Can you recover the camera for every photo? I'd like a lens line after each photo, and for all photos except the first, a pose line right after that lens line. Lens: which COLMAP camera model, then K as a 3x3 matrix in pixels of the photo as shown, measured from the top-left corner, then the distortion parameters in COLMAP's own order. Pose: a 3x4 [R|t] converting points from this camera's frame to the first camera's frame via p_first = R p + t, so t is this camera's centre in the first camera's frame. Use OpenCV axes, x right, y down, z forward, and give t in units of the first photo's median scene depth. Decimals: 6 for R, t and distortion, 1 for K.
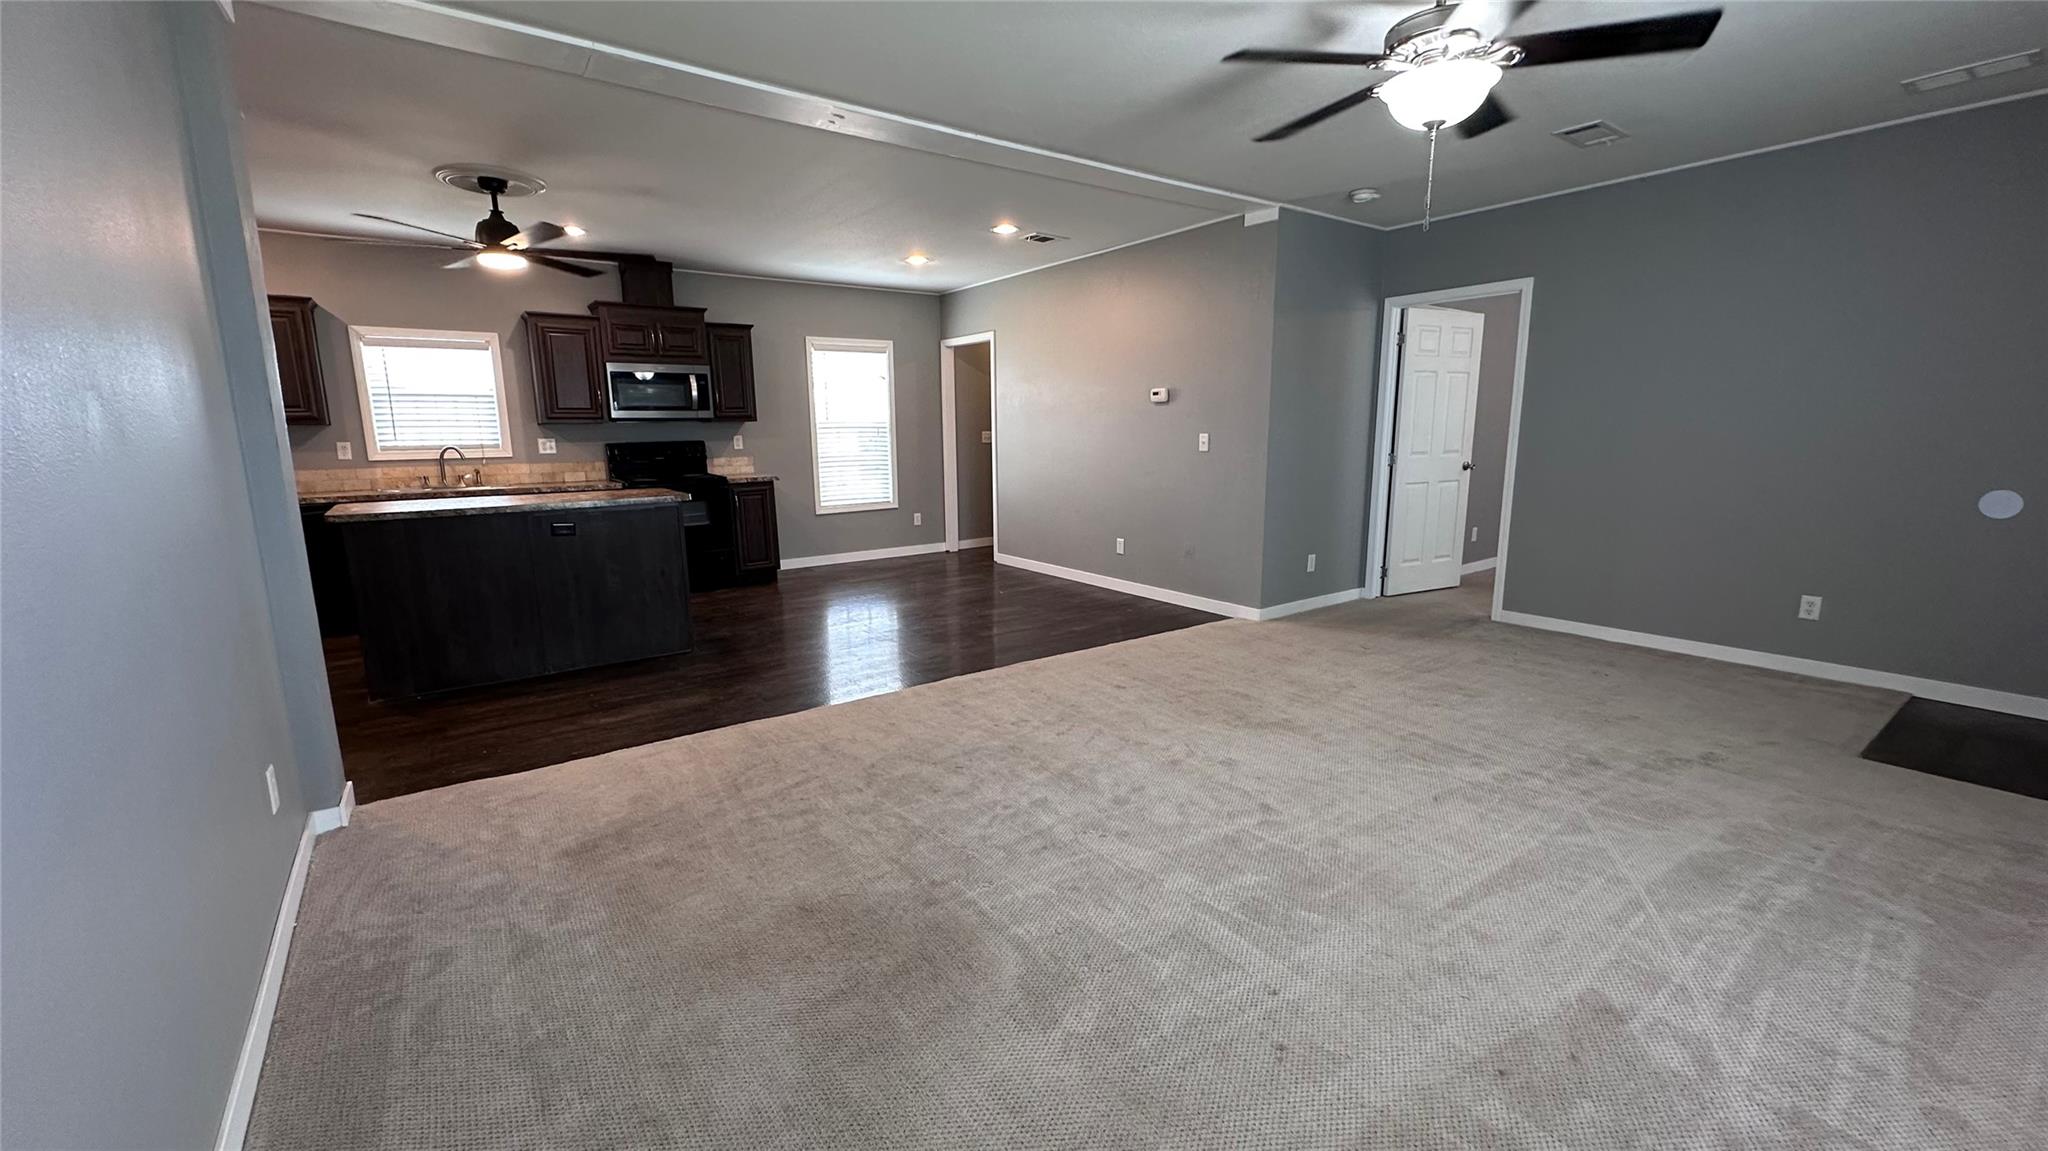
lens RADIAL K [[812.0, 0, 1017.4], [0, 812.0, 580.3], [0, 0, 1]] dist [-0.000048, 0.000083]
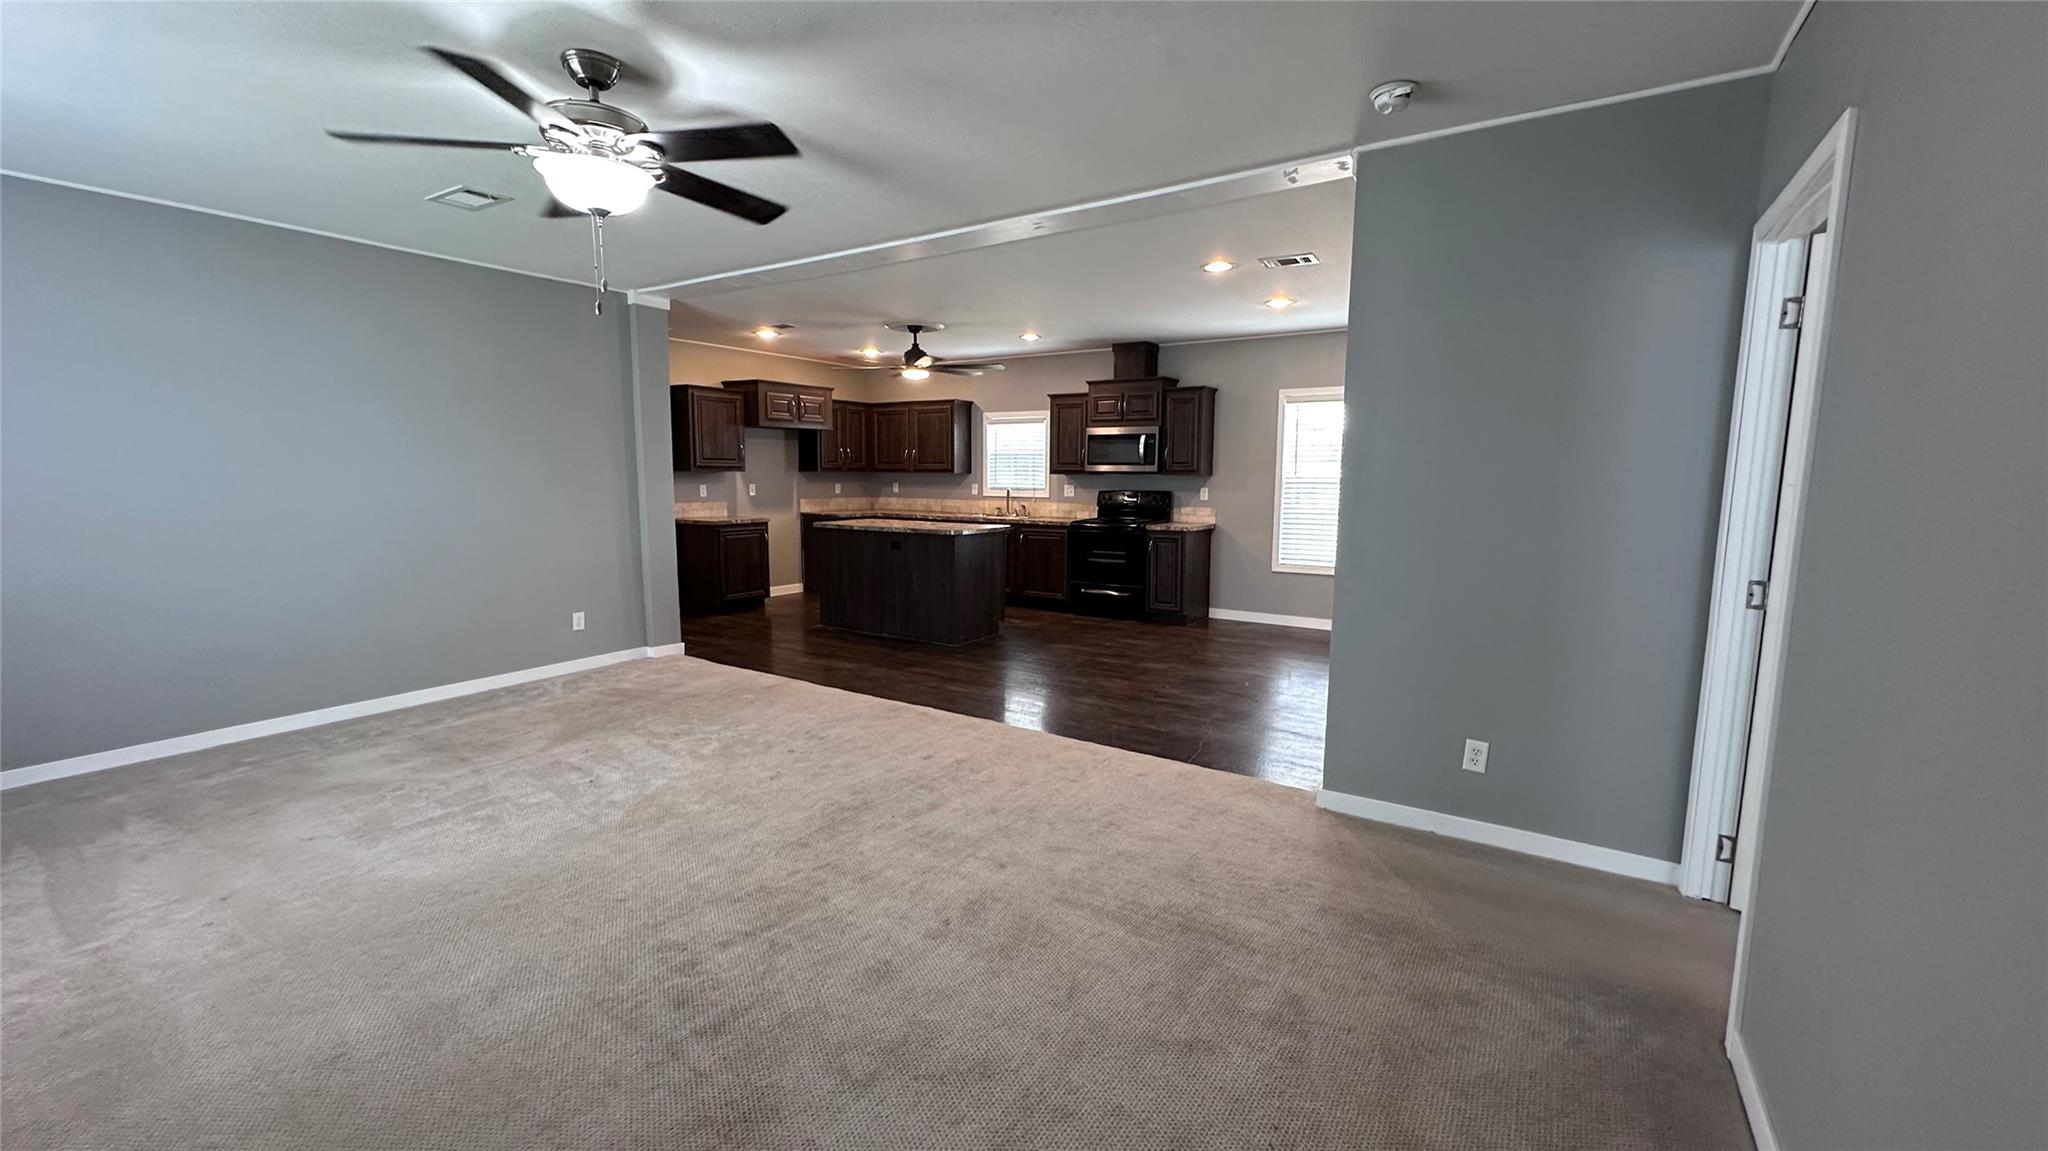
lens RADIAL K [[815.5, 0, 1024.0], [0, 815.5, 575.5], [0, 0, 1]] dist [-0.001033, -0.000053]
pose [[0.361637, 0.134106, -0.922623, 0.653928], [-0.183405, 0.980497, 0.070630, -0.108837], [0.914101, 0.143671, 0.379180, 0.437446]]
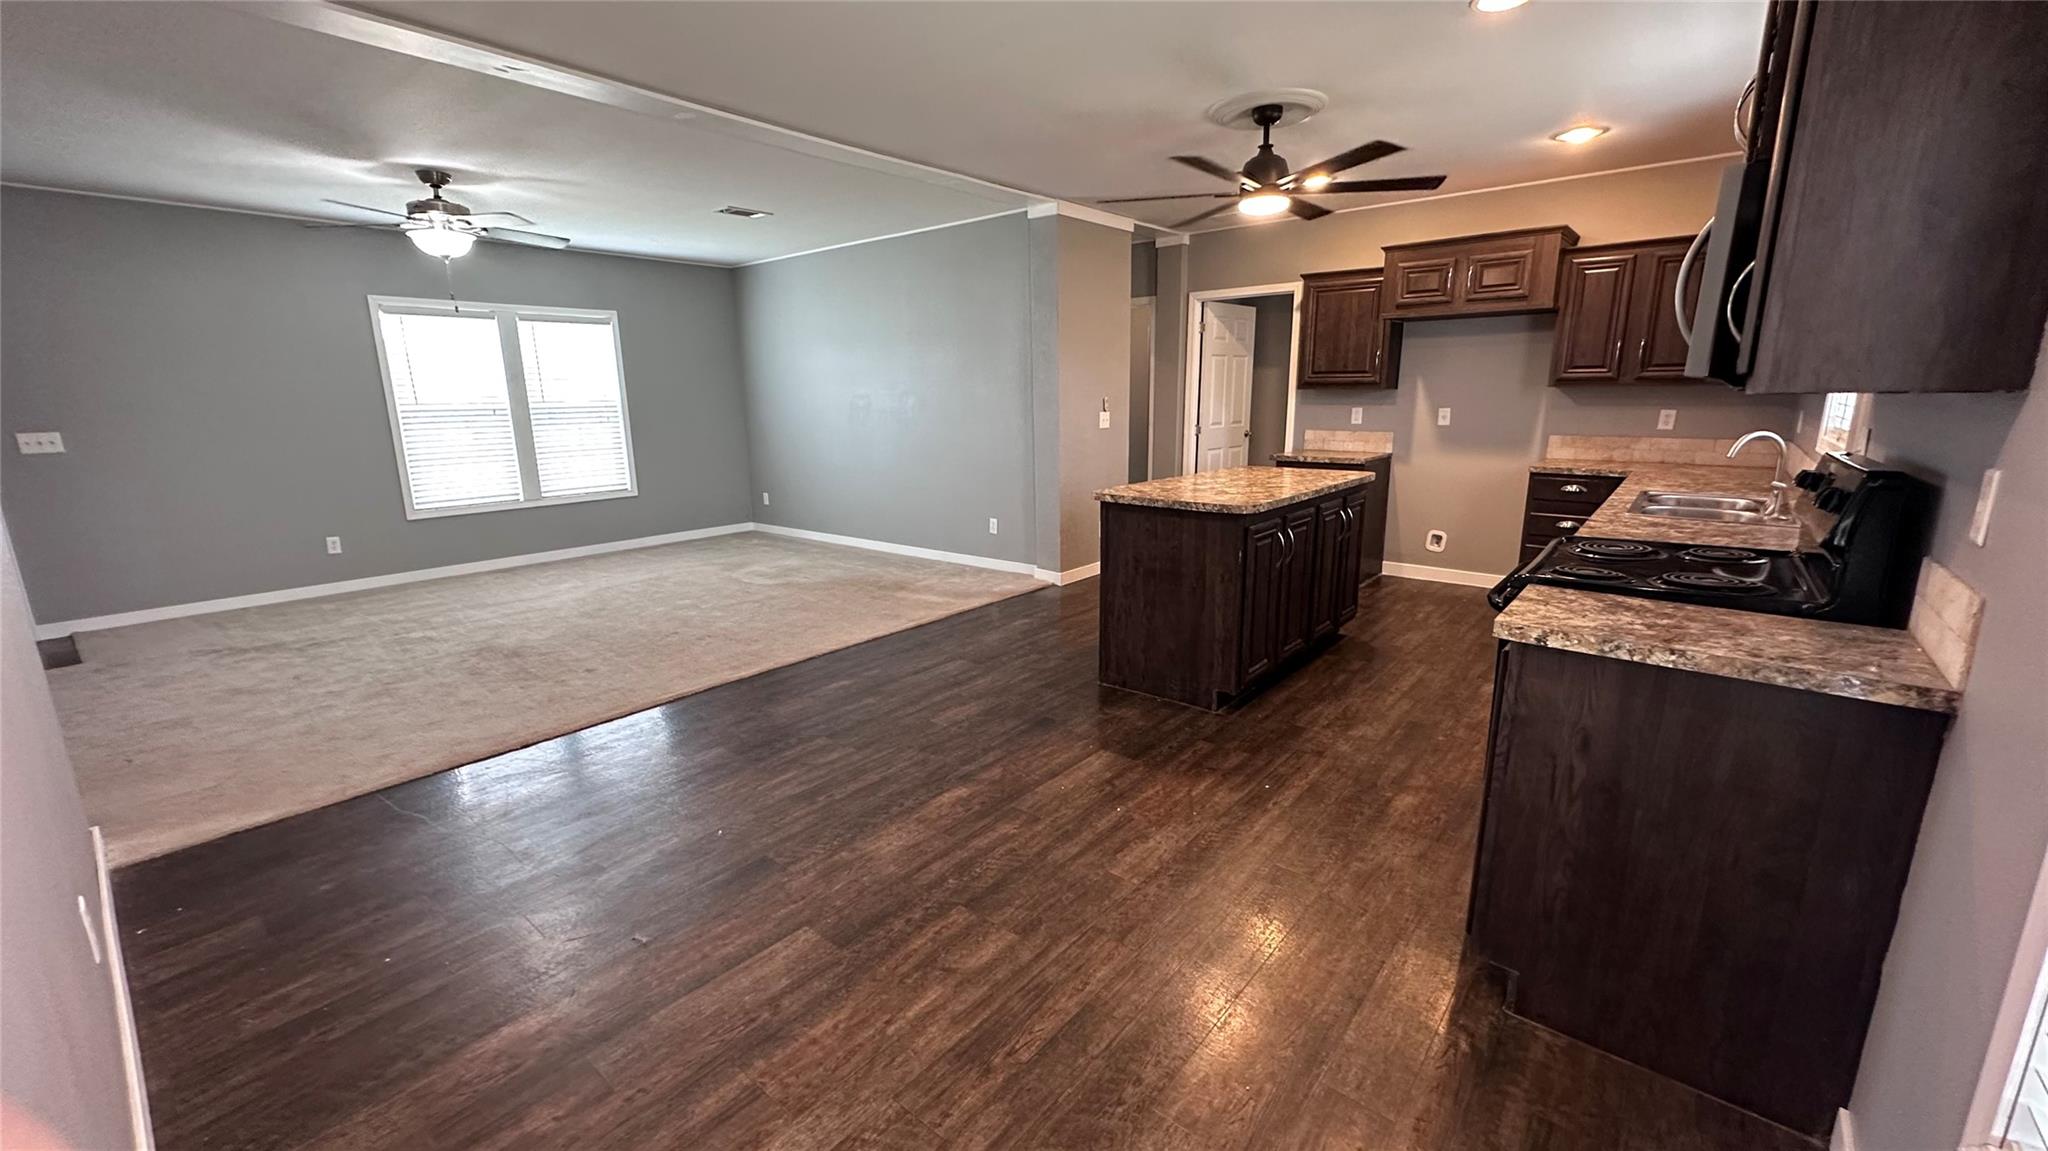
lens RADIAL K [[815.5, 0, 1024.0], [0, 815.5, 575.5], [0, 0, 1]] dist [-0.001033, -0.000053]
pose [[-0.967246, 0.078352, -0.241445, -0.103651], [-0.023935, 0.918781, 0.394042, -0.249509], [0.252709, 0.386914, -0.886812, 1.254365]]
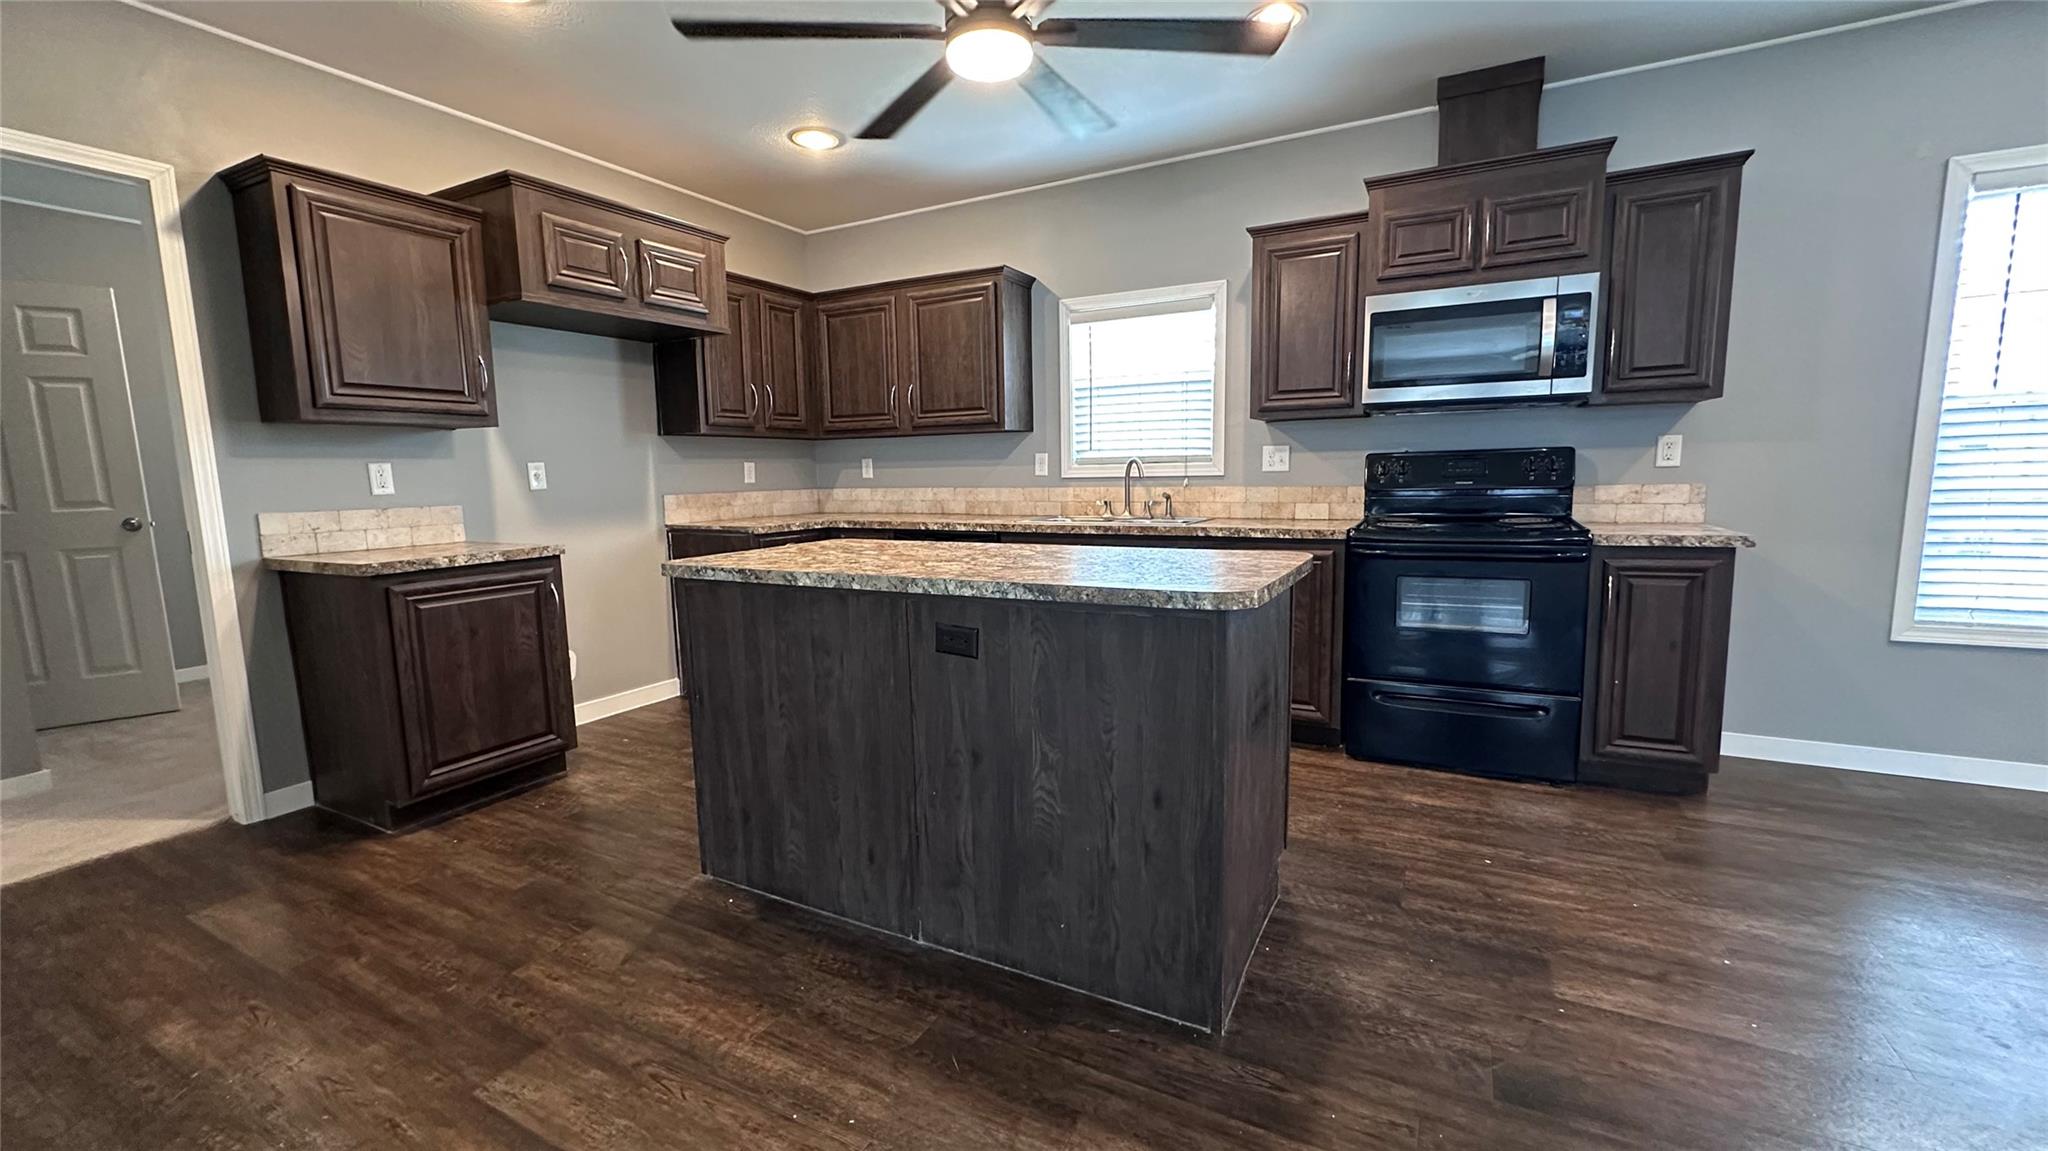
lens RADIAL K [[815.5, 0, 1024.0], [0, 815.5, 575.5], [0, 0, 1]] dist [-0.001033, -0.000053]
pose [[0.443550, 0.122219, -0.887877, -0.113826], [-0.151811, 0.986589, 0.059968, -0.087091], [0.883299, 0.108191, 0.456156, 0.565396]]
